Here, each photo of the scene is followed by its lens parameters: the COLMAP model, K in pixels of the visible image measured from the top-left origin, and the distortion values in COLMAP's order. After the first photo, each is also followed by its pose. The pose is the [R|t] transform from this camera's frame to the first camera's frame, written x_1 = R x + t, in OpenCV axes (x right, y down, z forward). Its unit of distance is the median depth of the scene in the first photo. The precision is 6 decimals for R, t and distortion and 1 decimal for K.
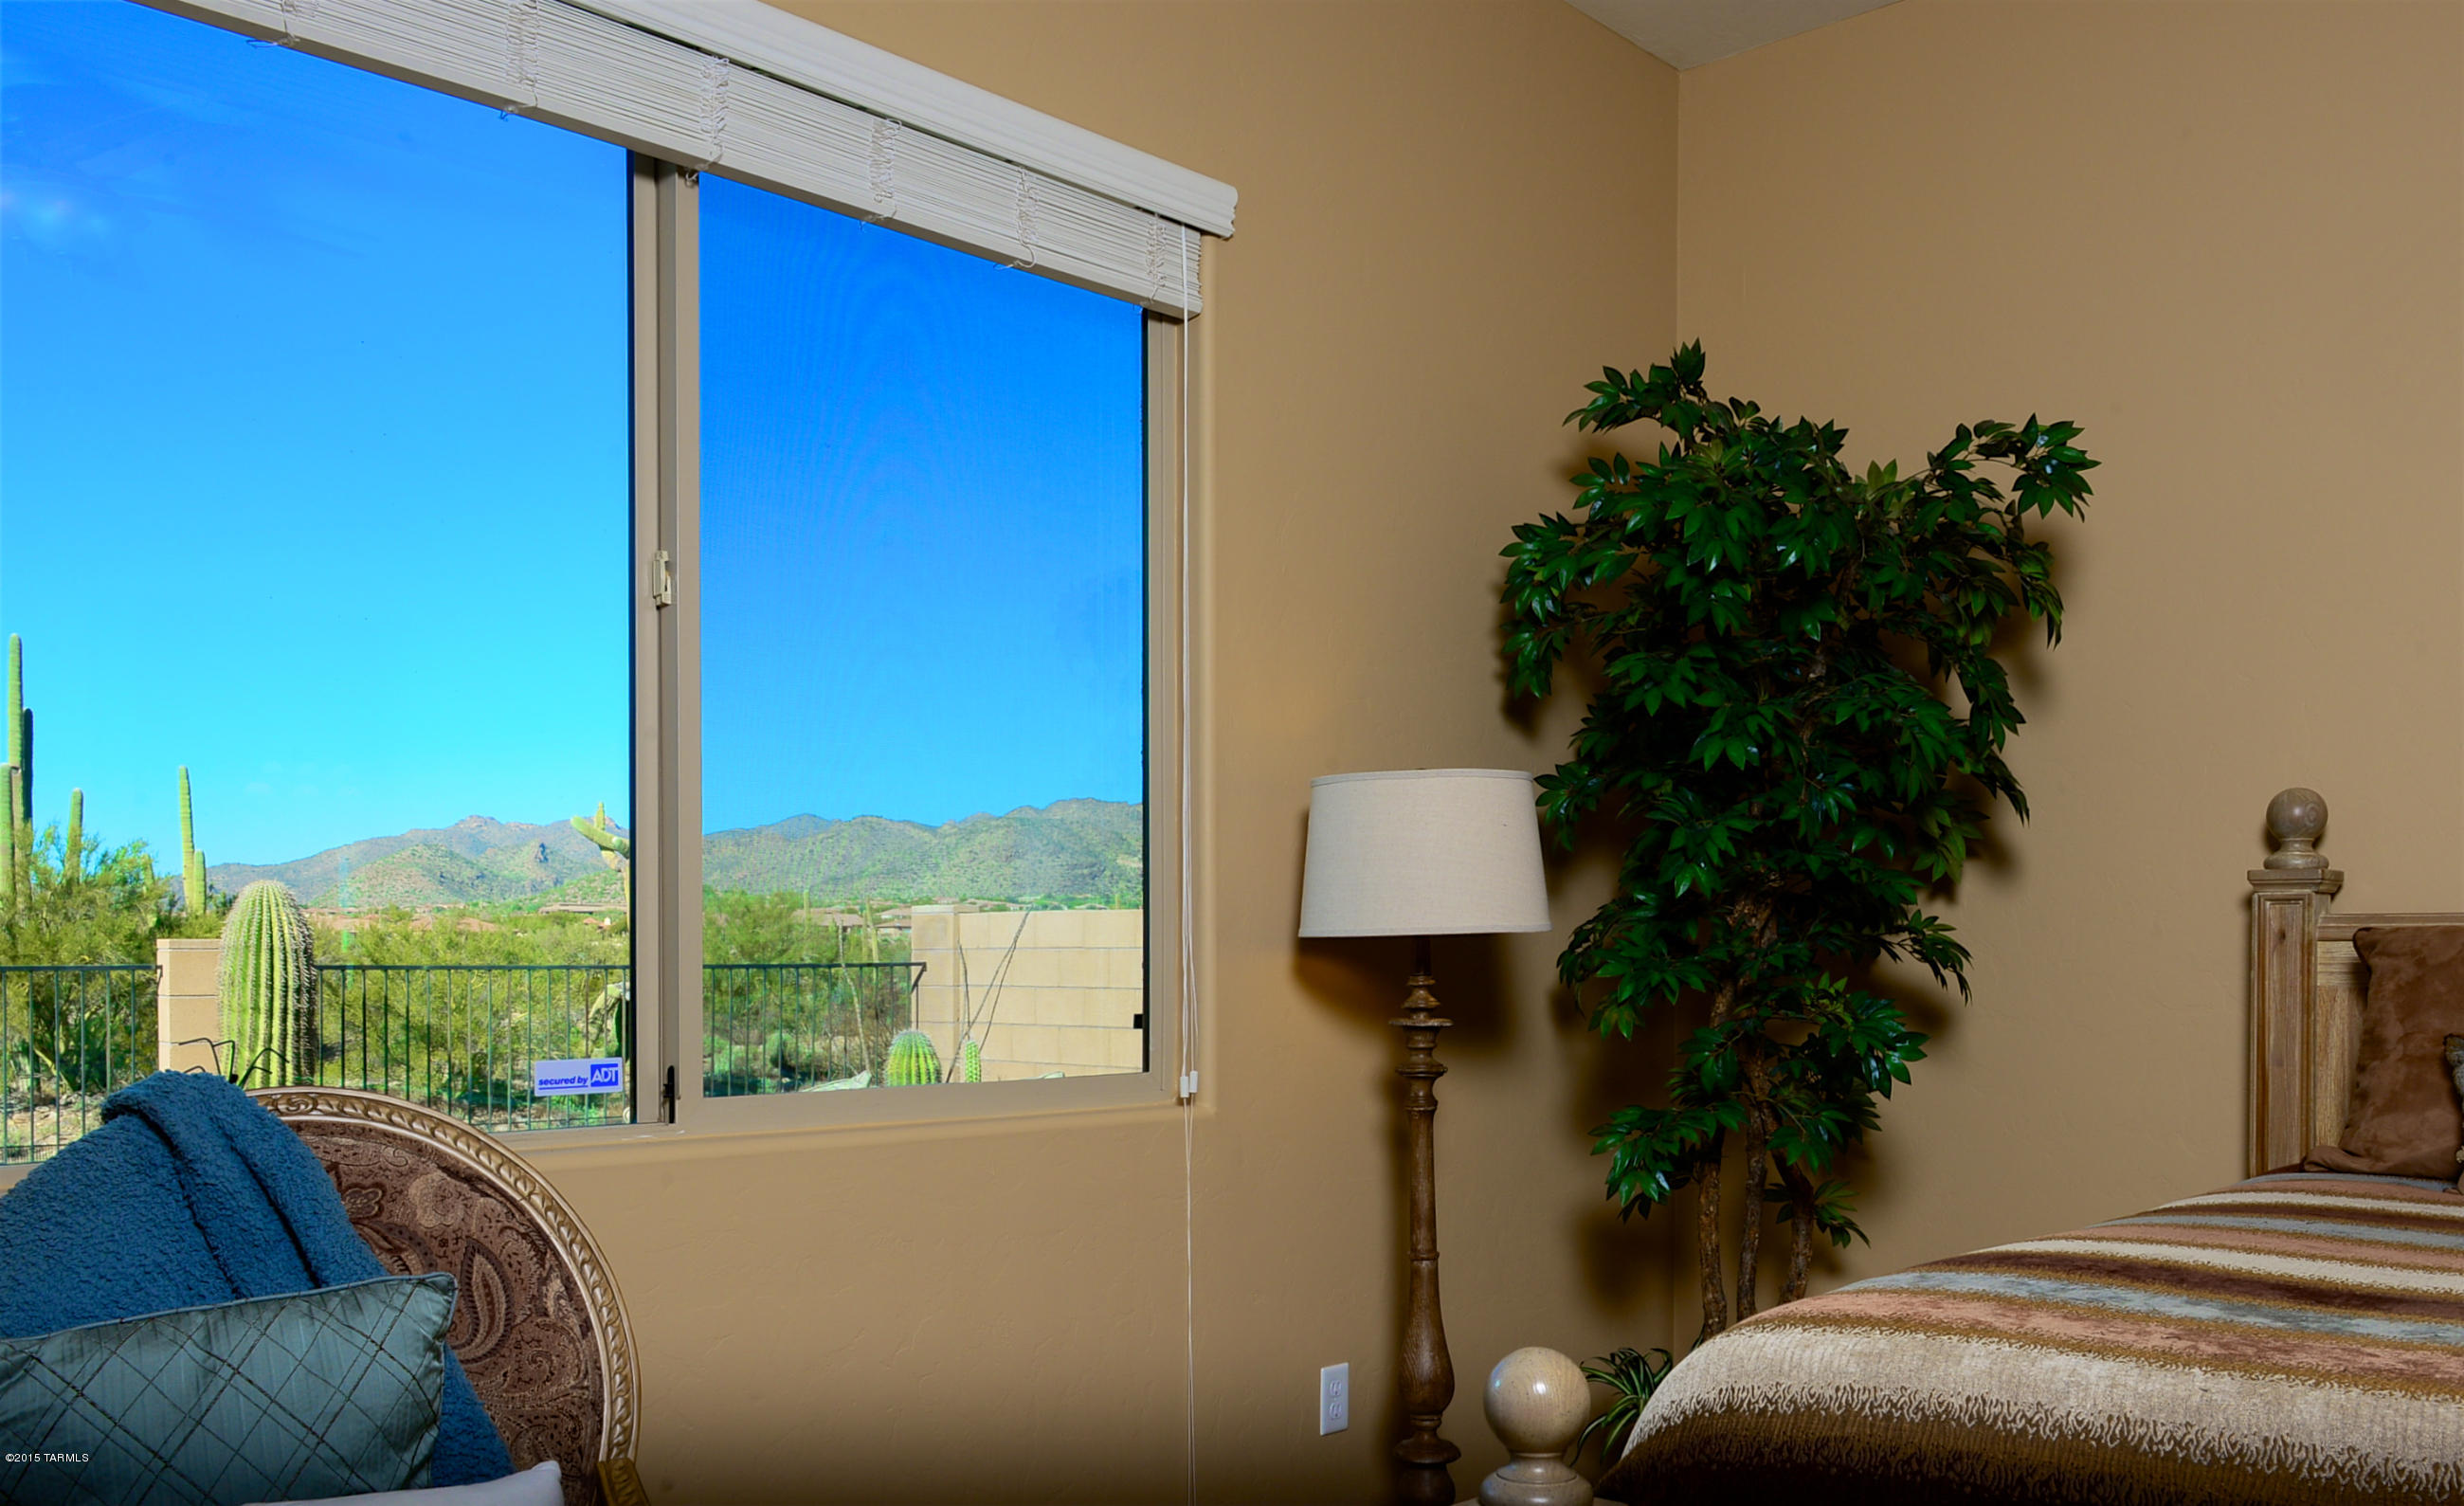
lens RADIAL K [[2038.8, 0, 1232.1], [0, 2038.8, 975.8], [0, 0, 1]] dist [-0.007188, -0.006326]
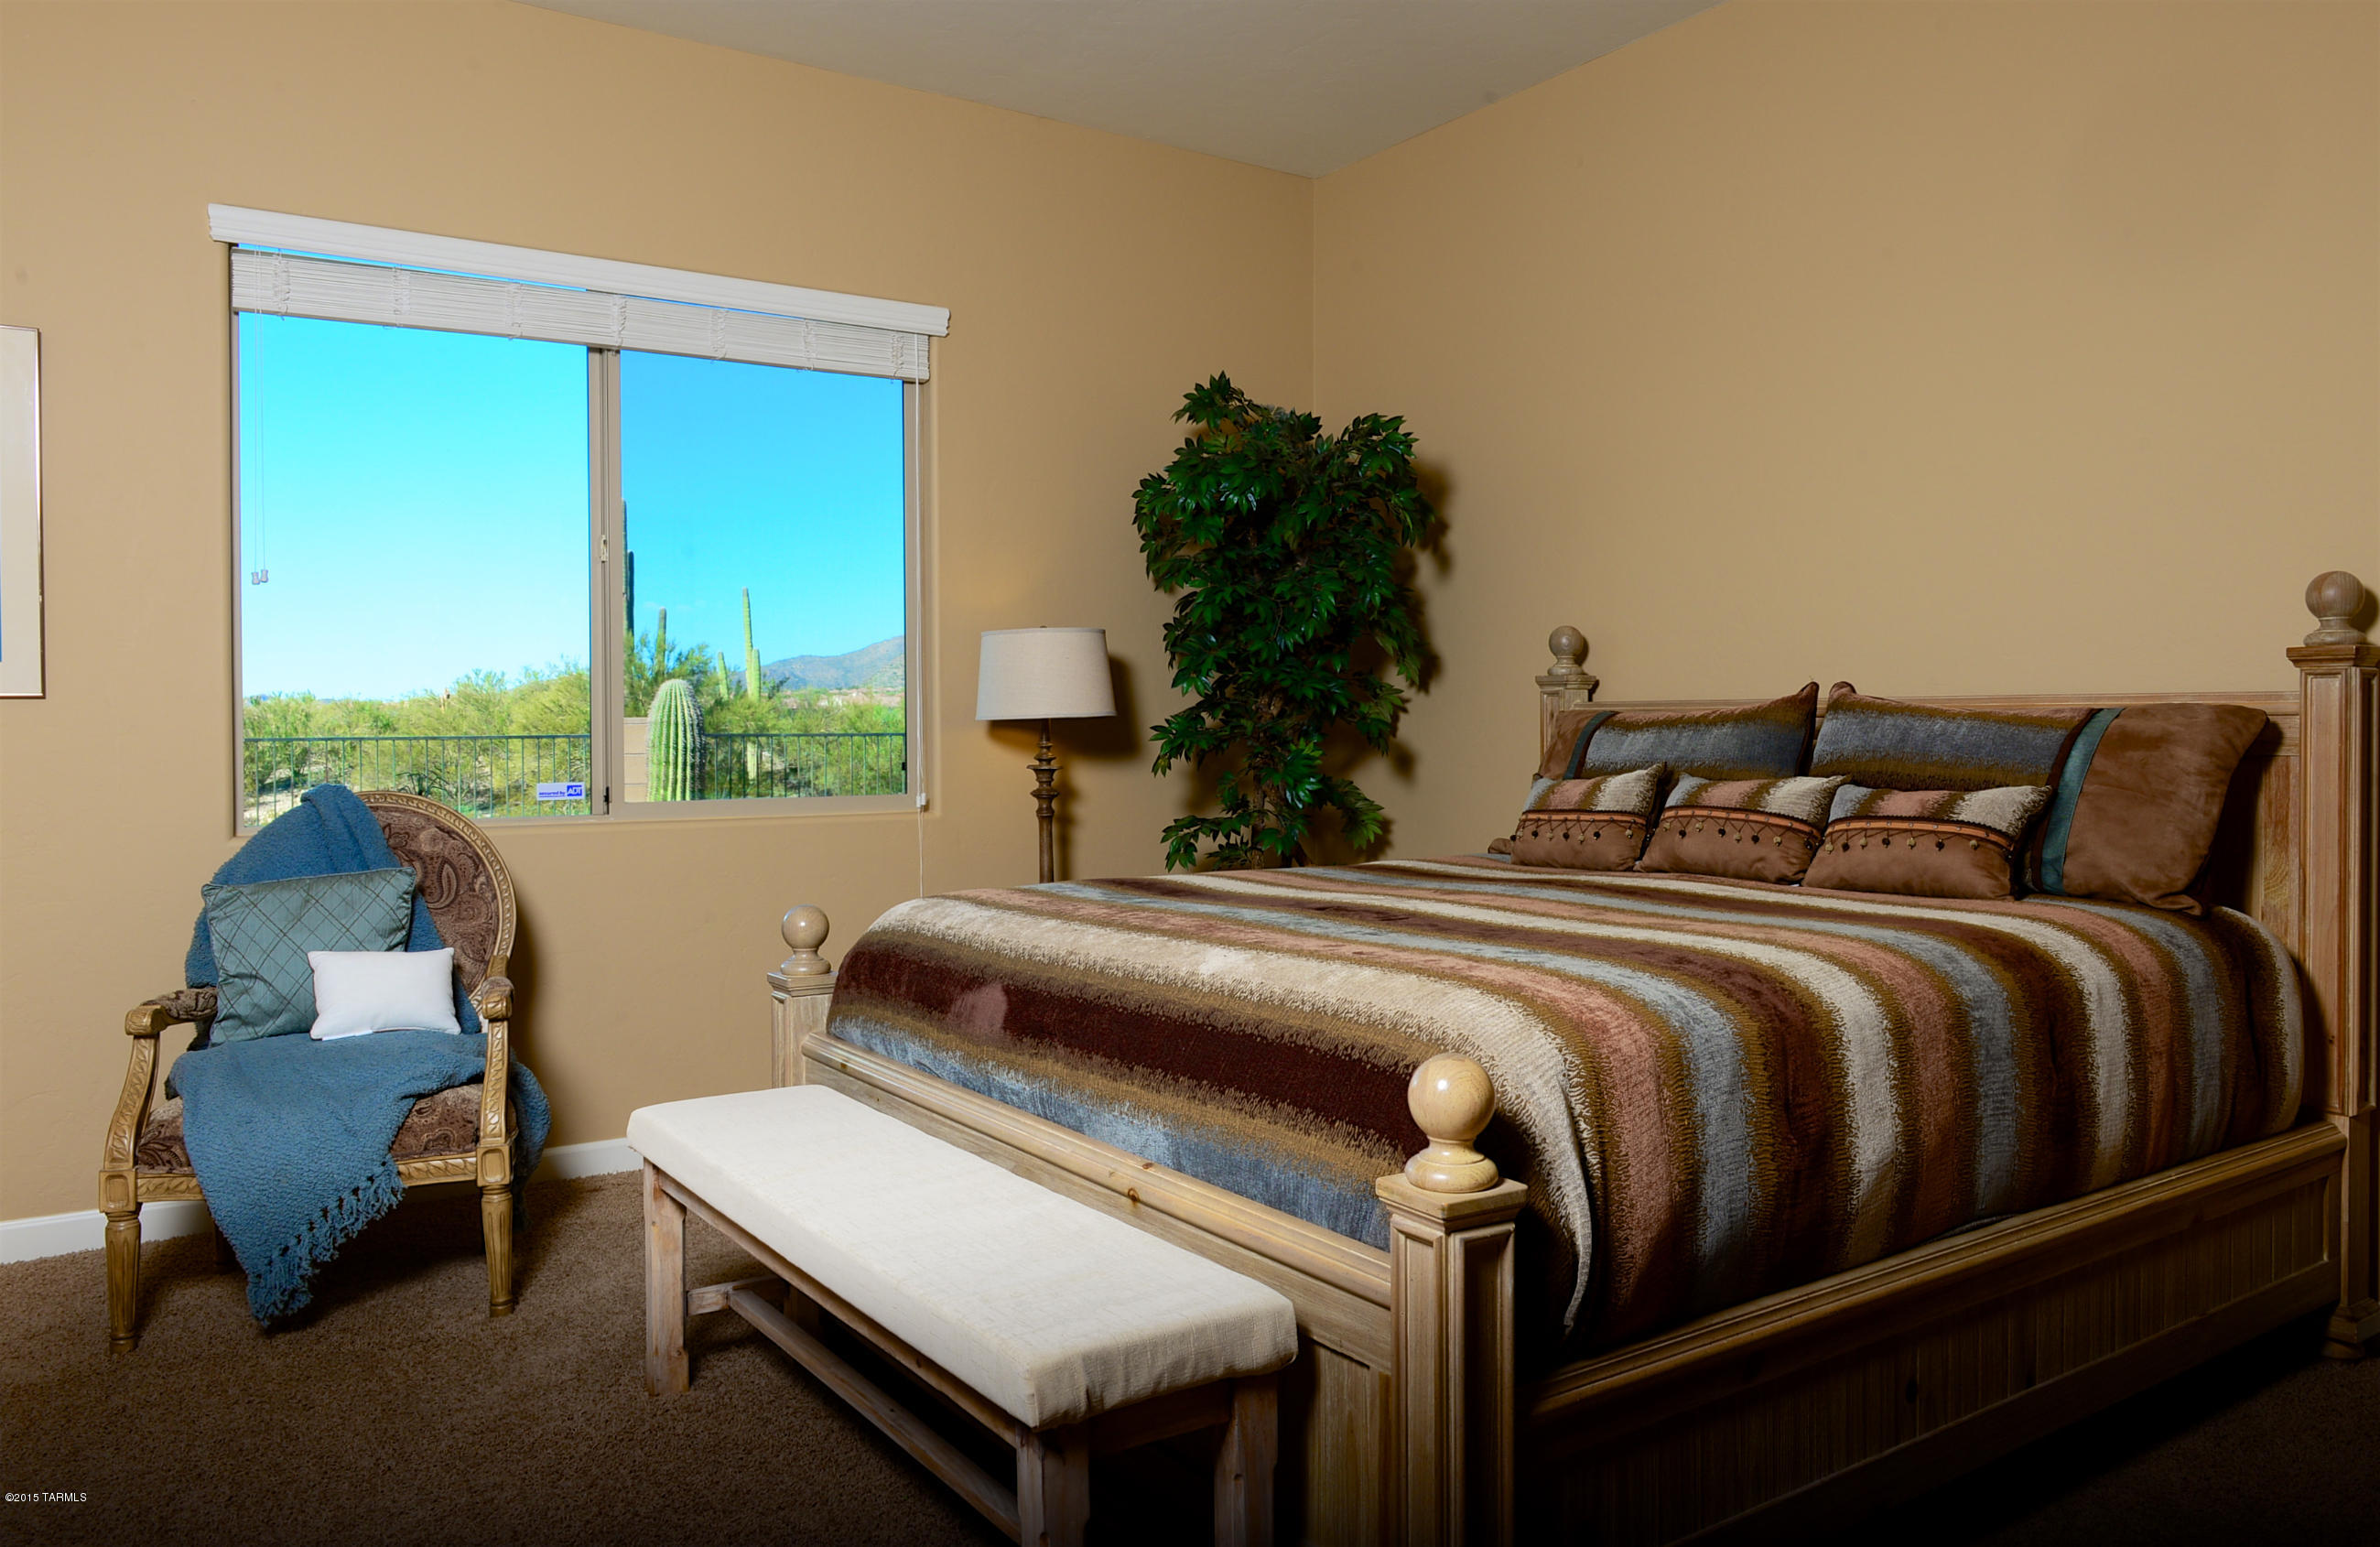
lens RADIAL K [[1706.1, 0, 1192.2], [0, 1706.1, 724.8], [0, 0, 1]] dist [-0.000835, 0.001170]
pose [[0.969622, -0.003406, -0.244583, 0.534018], [0.001366, 0.999963, -0.008507, -0.001567], [0.244603, 0.007915, 0.969591, -0.385274]]
